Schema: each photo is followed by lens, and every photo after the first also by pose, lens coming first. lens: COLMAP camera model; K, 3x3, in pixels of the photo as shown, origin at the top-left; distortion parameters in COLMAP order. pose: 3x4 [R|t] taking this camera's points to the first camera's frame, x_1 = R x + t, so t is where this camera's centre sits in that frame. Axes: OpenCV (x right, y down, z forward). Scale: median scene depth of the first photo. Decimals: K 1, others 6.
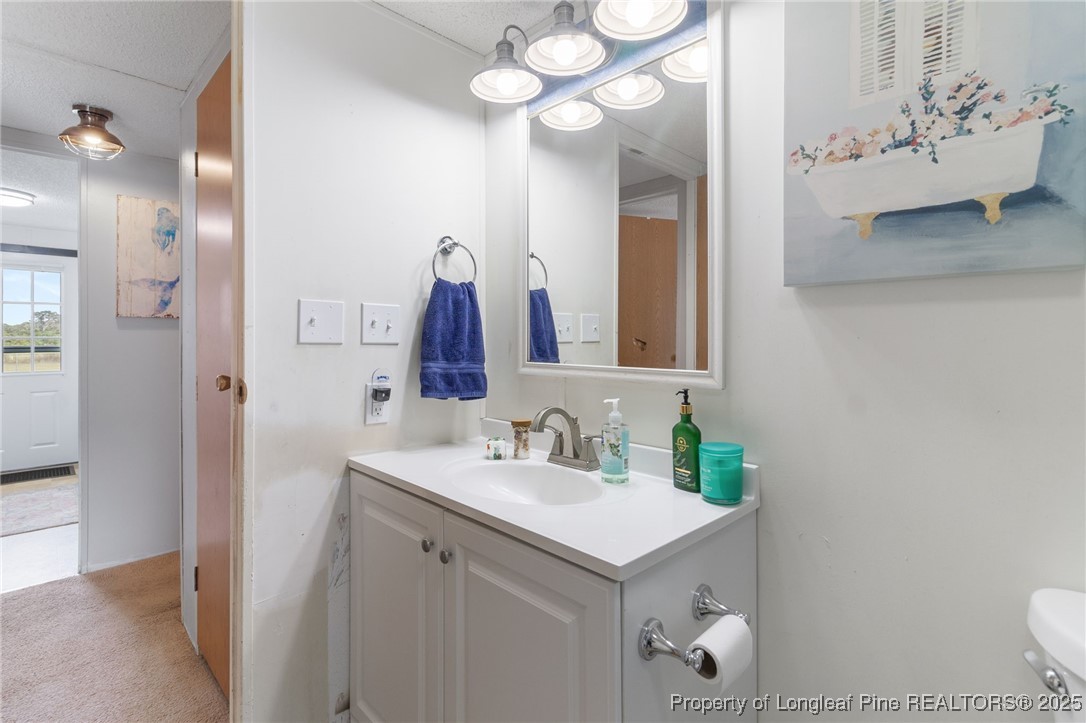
lens RADIAL K [[504.7, 0, 538.3], [0, 504.7, 331.9], [0, 0, 1]] dist [0.001703, 0.000579]
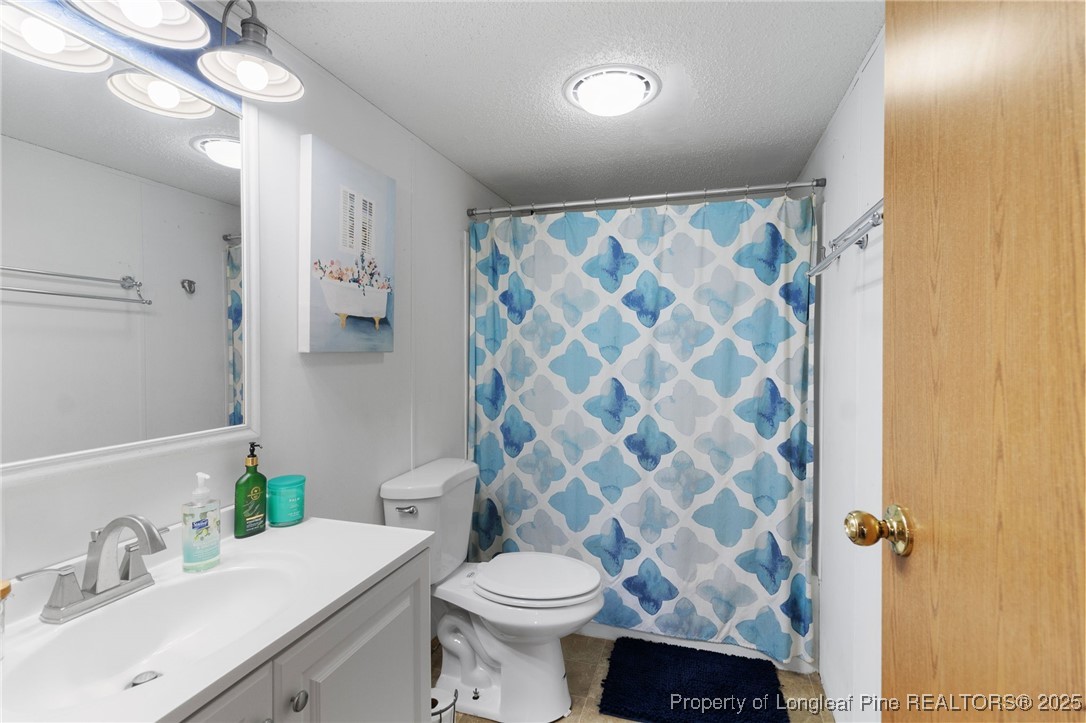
lens RADIAL K [[504.7, 0, 543.9], [0, 504.7, 357.8], [0, 0, 1]] dist [0.001703, 0.000579]
pose [[-0.469897, -0.013458, 0.882619, -1.266433], [-0.001472, 0.999894, 0.014462, -0.113473], [-0.882720, 0.005496, -0.469867, 1.260389]]
